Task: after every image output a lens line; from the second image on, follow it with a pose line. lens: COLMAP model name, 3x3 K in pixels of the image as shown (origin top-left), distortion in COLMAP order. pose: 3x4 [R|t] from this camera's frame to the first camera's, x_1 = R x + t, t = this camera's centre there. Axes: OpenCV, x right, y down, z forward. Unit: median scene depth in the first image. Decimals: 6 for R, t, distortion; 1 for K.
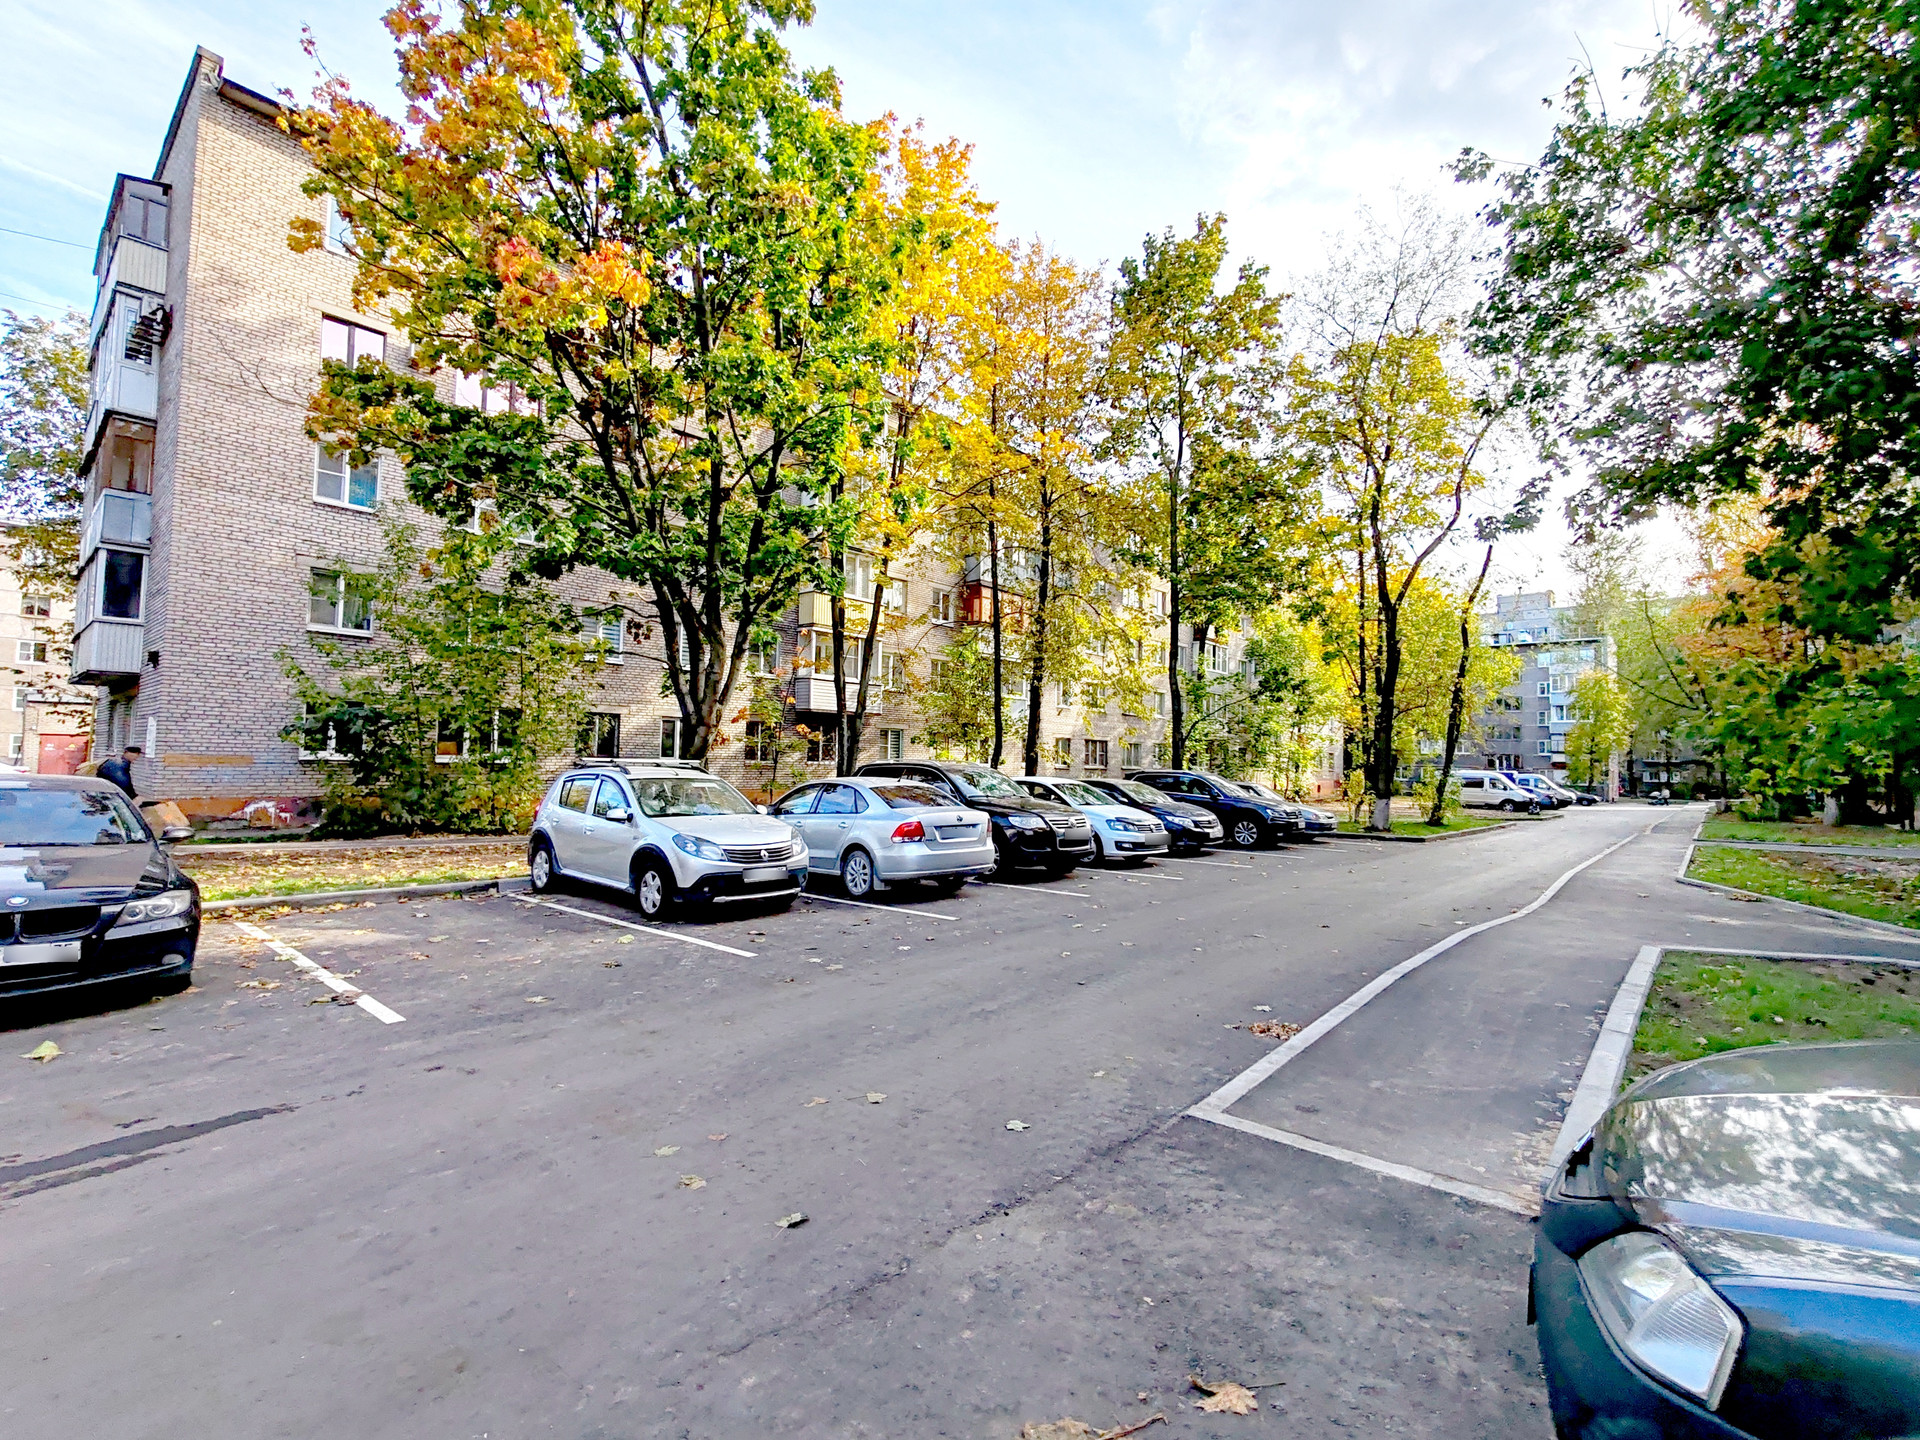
lens RADIAL K [[870.3, 0, 960.0], [0, 870.3, 720.0], [0, 0, 1]] dist [-0.004065, 0.000355]
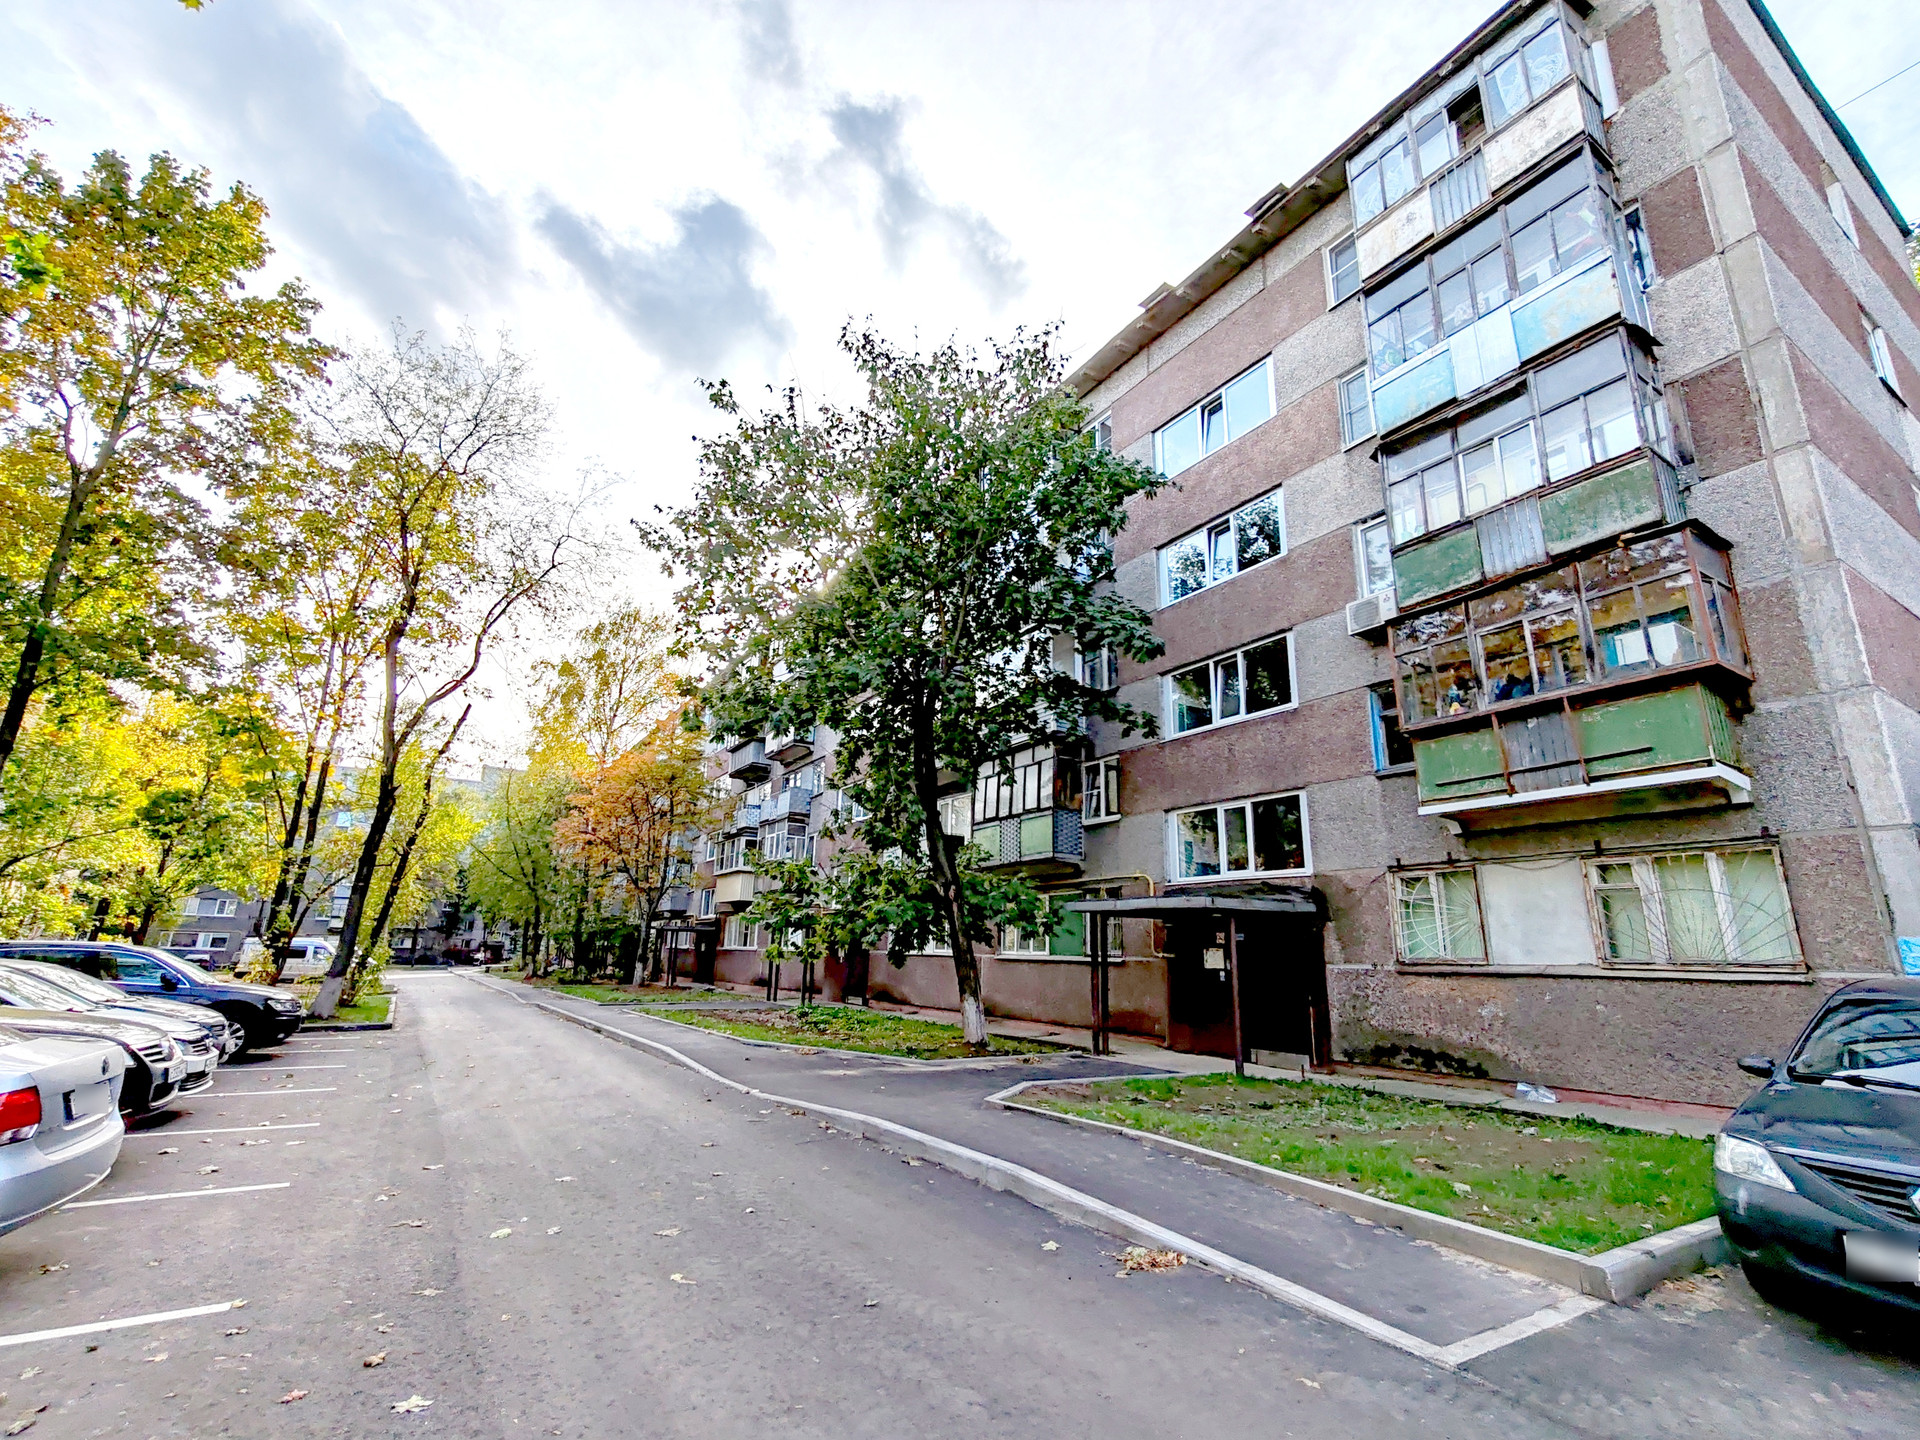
lens RADIAL K [[870.3, 0, 960.0], [0, 870.3, 720.0], [0, 0, 1]] dist [-0.004065, 0.000355]
pose [[0.294036, 0.239483, 0.925306, -0.742695], [-0.064532, 0.970867, -0.230768, 0.037183], [-0.953613, 0.008142, 0.300924, 1.019651]]
